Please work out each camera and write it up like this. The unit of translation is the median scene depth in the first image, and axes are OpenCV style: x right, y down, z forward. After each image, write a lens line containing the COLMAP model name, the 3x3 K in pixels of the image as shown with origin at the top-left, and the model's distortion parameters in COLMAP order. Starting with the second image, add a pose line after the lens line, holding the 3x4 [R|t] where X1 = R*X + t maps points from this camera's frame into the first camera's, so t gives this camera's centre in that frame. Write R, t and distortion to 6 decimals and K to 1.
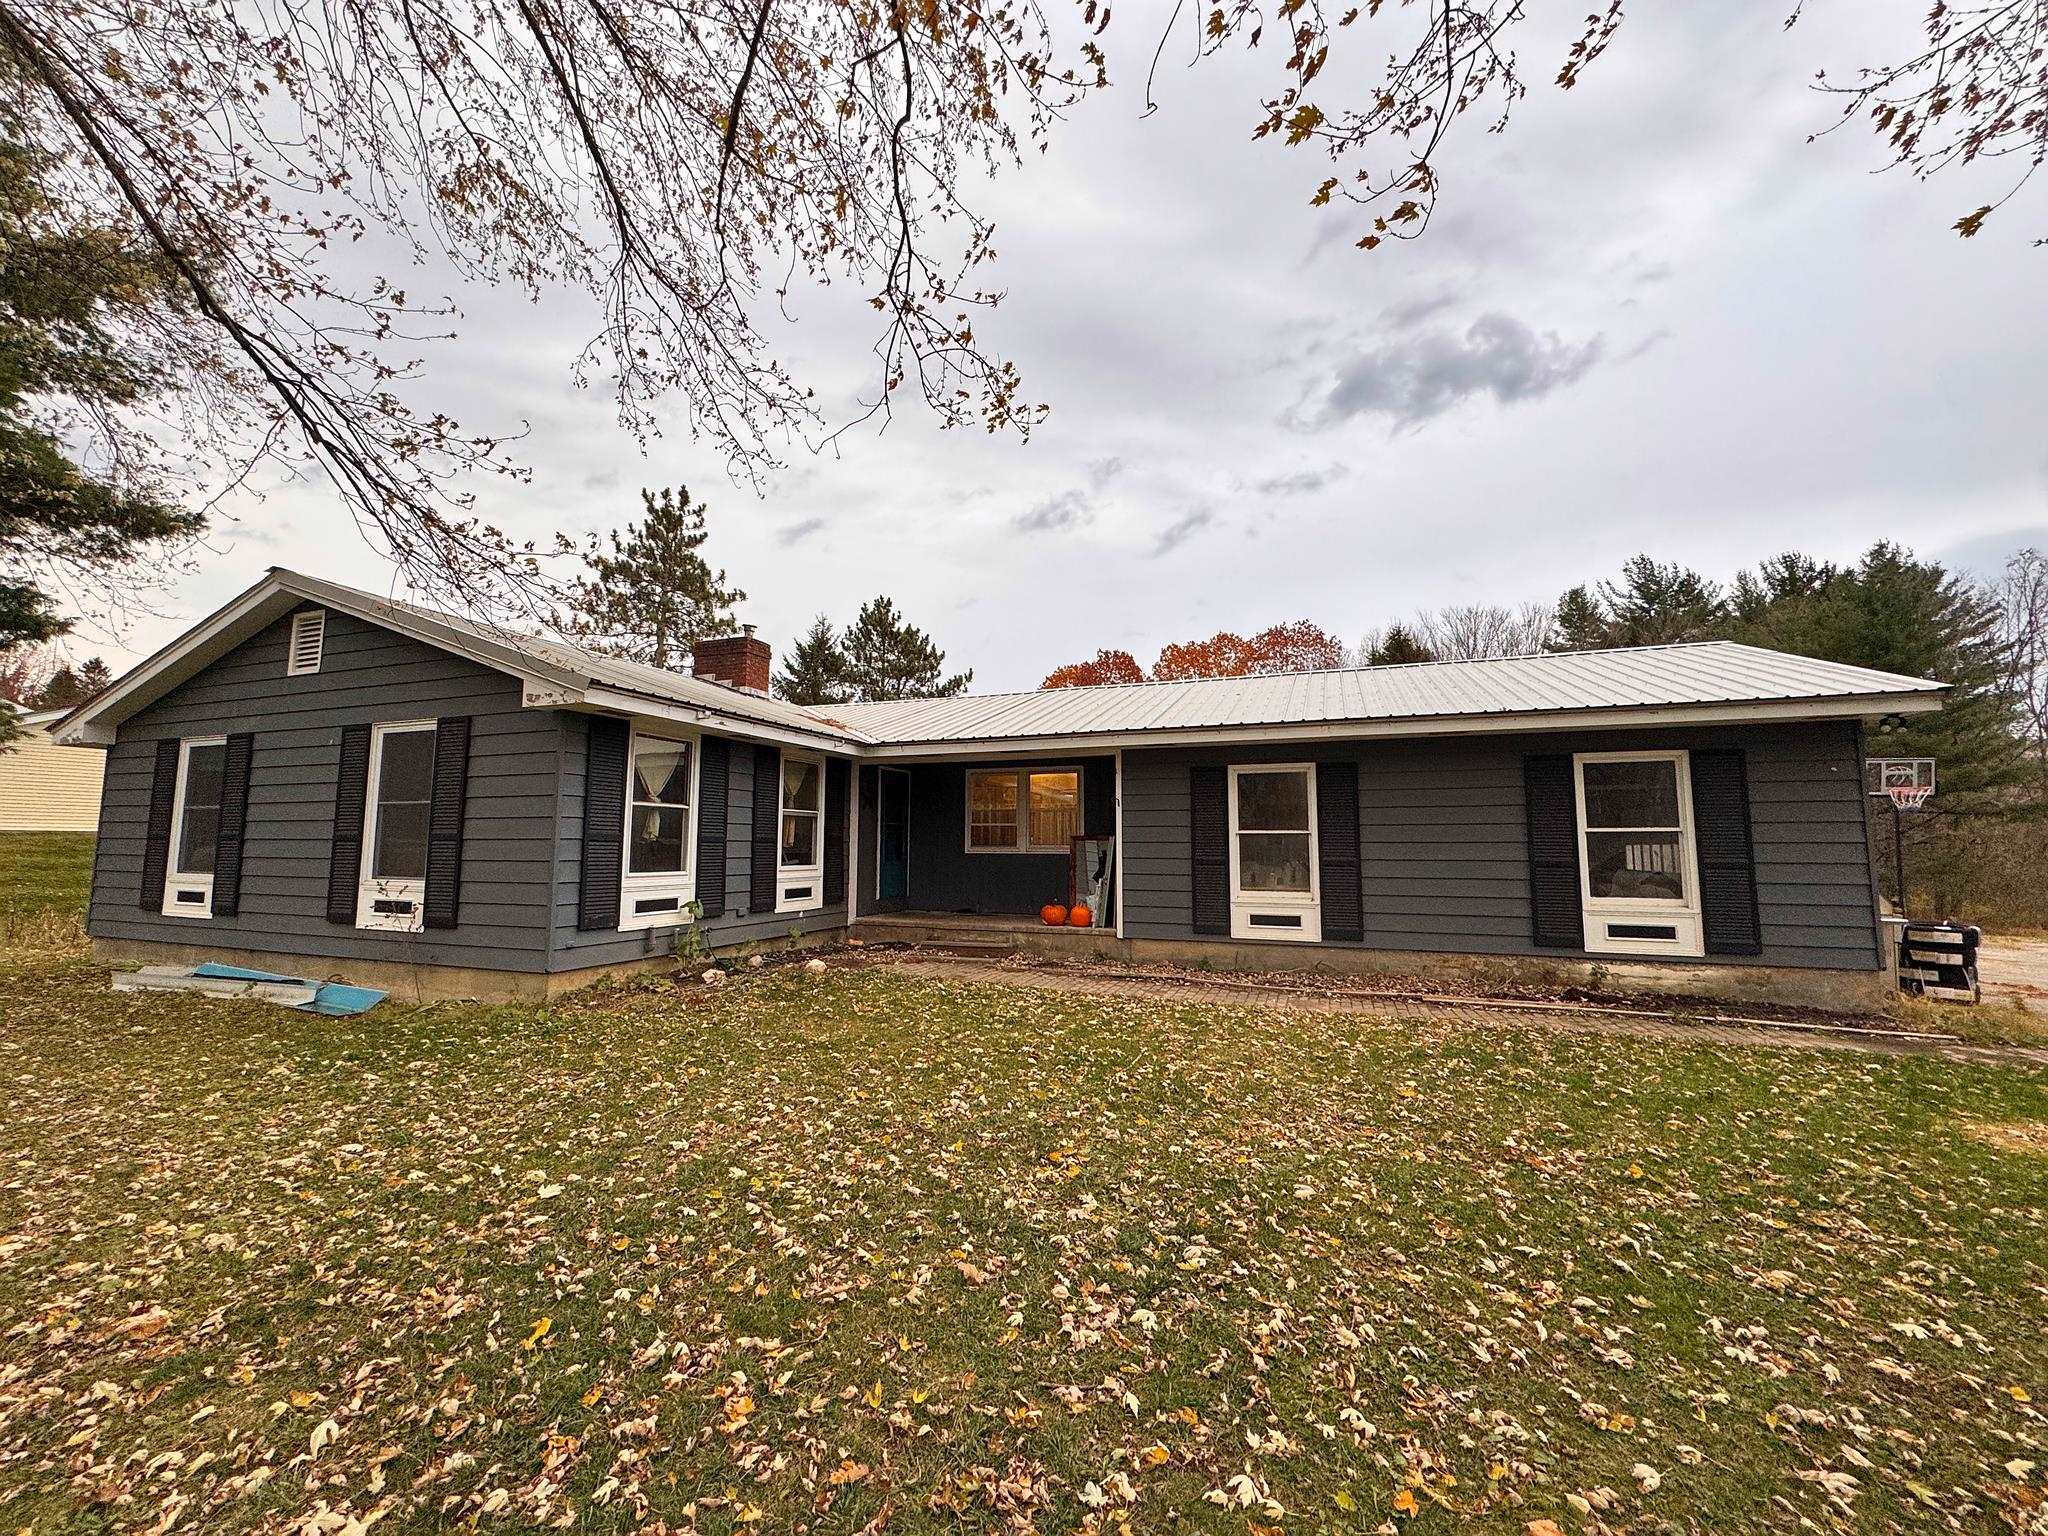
lens RADIAL K [[813.3, 0, 1024.0], [0, 813.3, 768.0], [0, 0, 1]] dist [-0.001154, 0.000051]
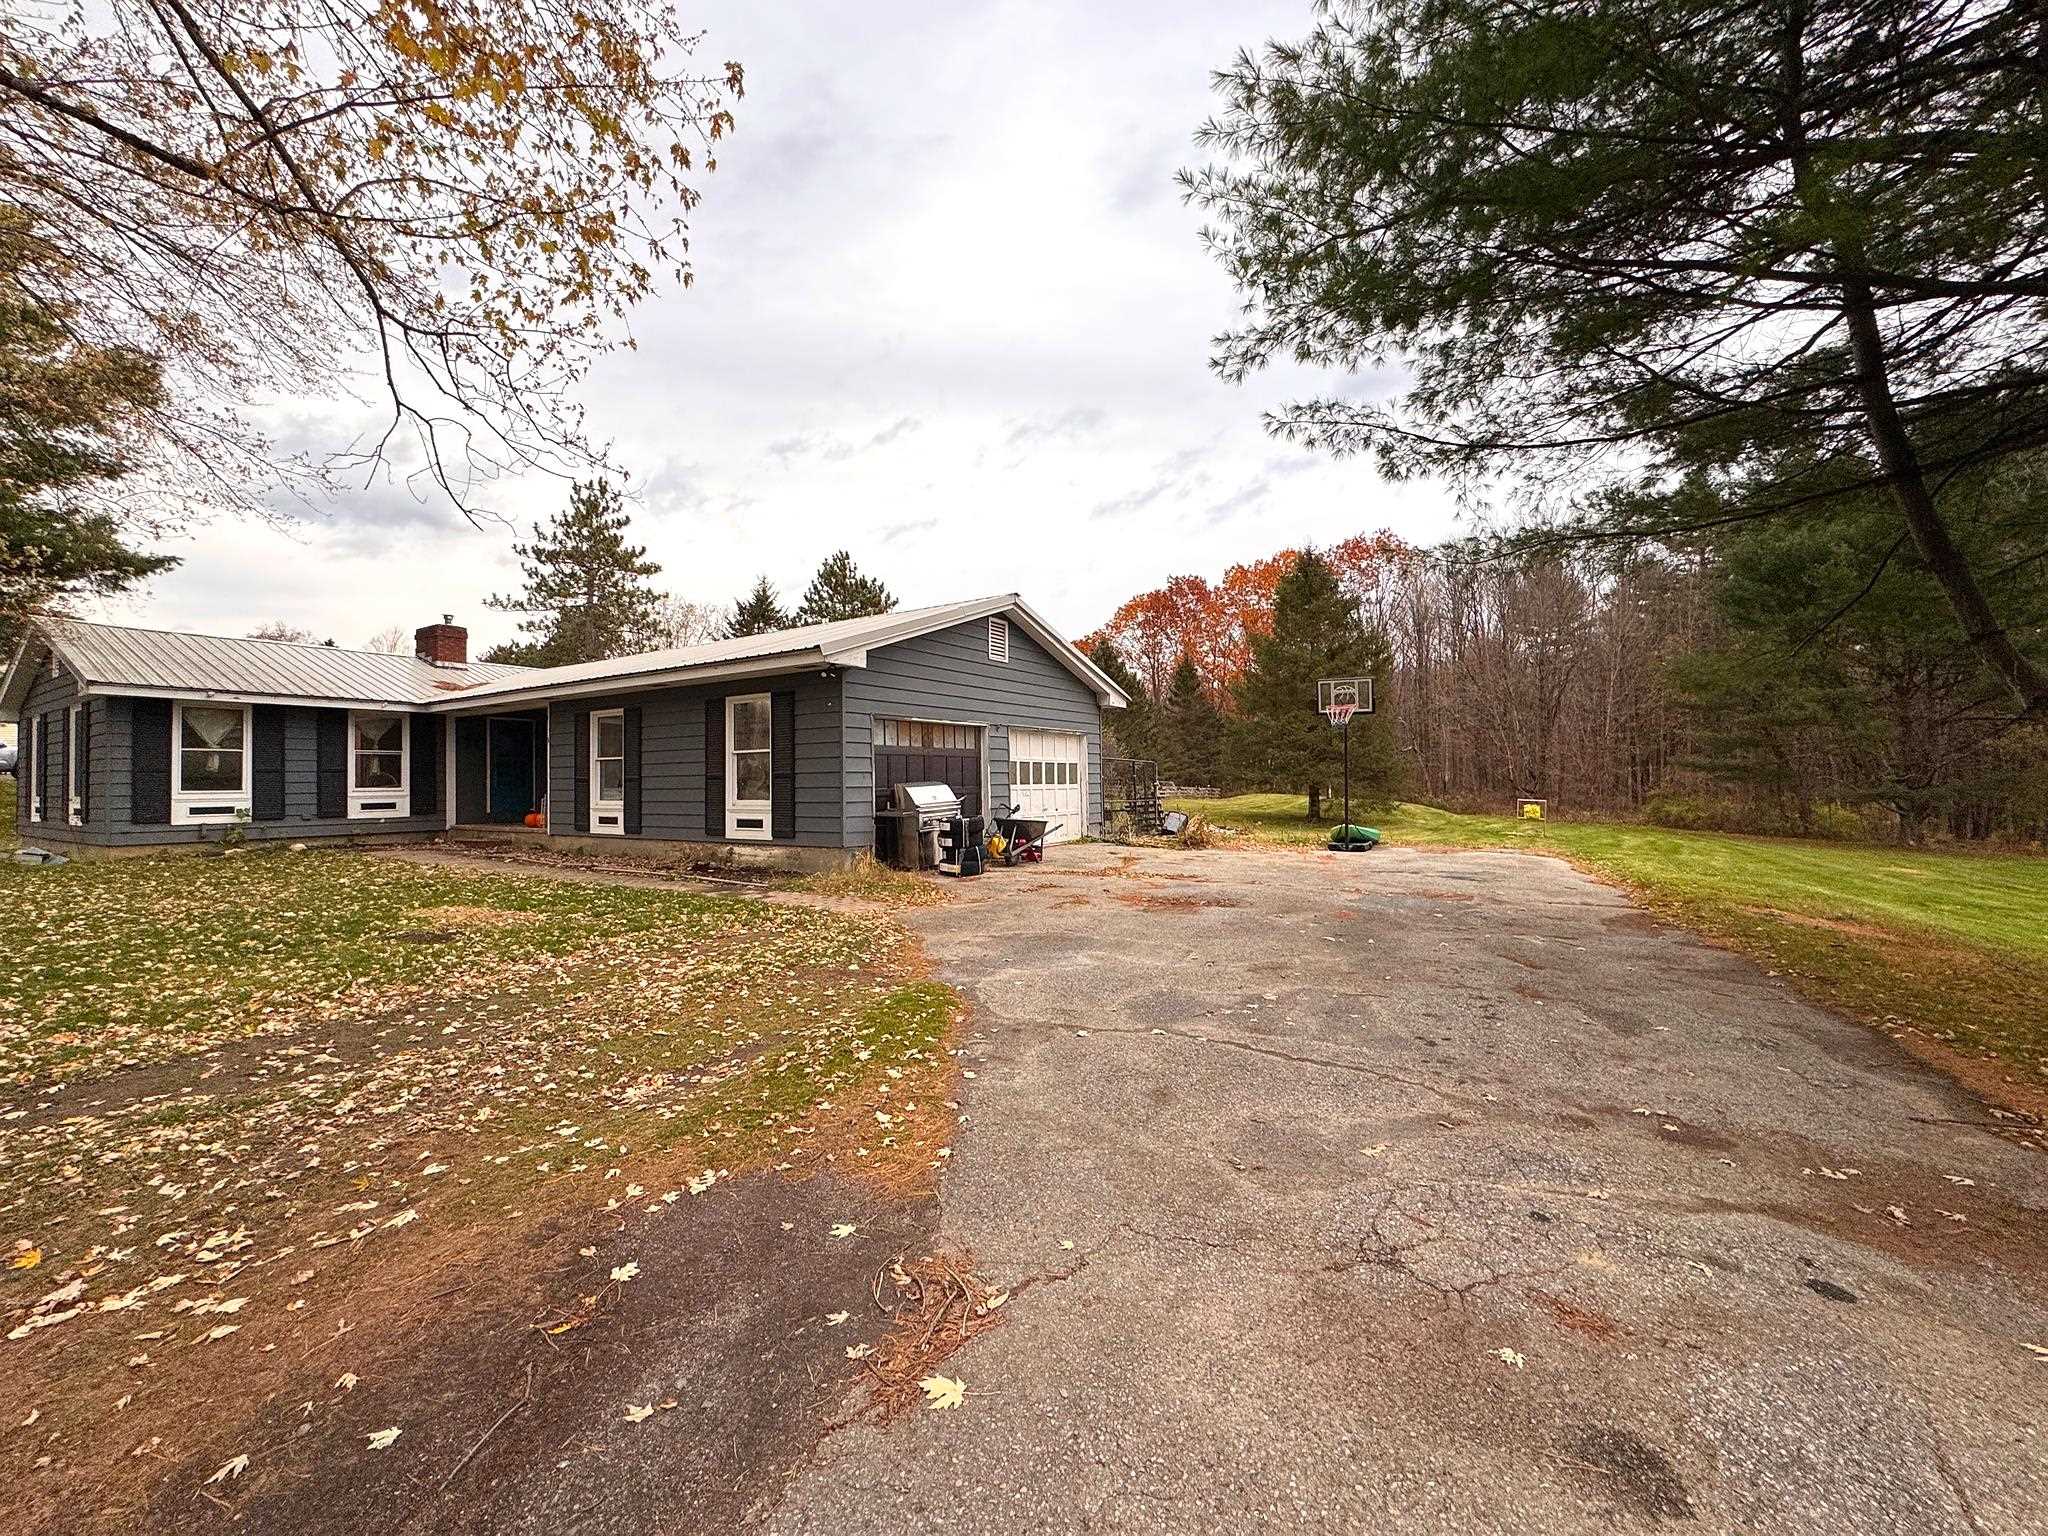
lens RADIAL K [[828.4, 0, 1024.0], [0, 828.4, 768.0], [0, 0, 1]] dist [0.001126, 0.000363]
pose [[0.977306, -0.018590, -0.211014, 1.496623], [0.035782, 0.996315, 0.077946, 0.009718], [0.208787, -0.083727, 0.974370, -0.288793]]
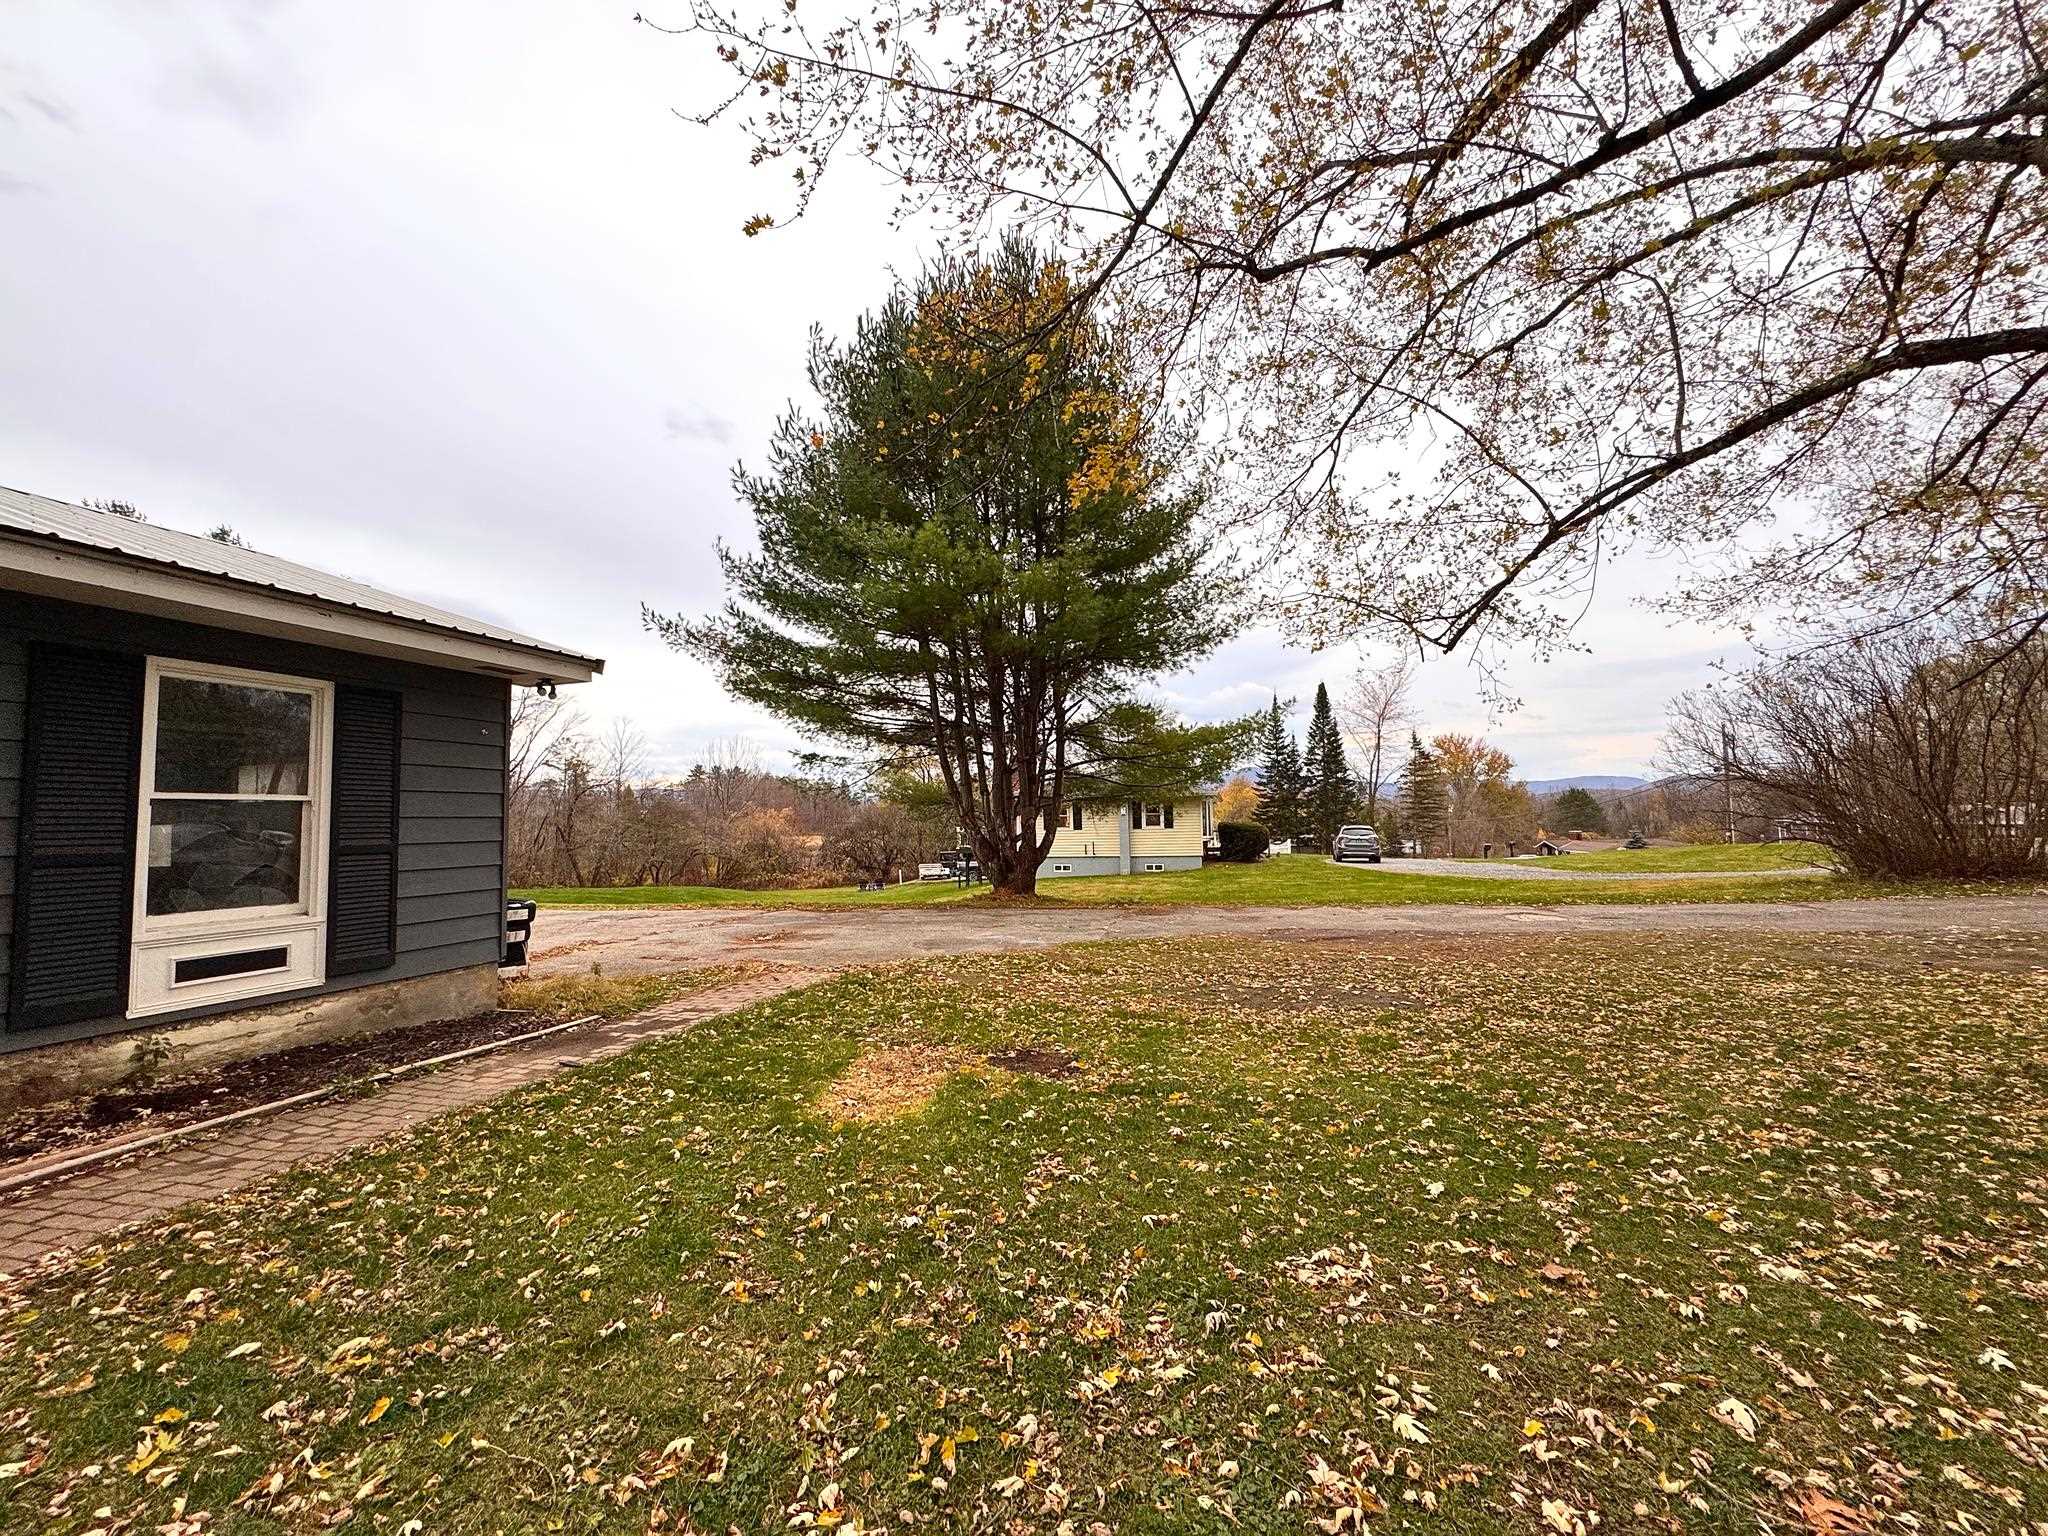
lens RADIAL K [[813.6, 0, 1024.0], [0, 813.6, 768.0], [0, 0, 1]] dist [0.001092, 0.000166]
pose [[-0.071782, 0.062989, 0.995429, 0.095790], [-0.082680, 0.994193, -0.068873, 0.047148], [-0.993988, -0.087246, -0.066157, 0.452738]]
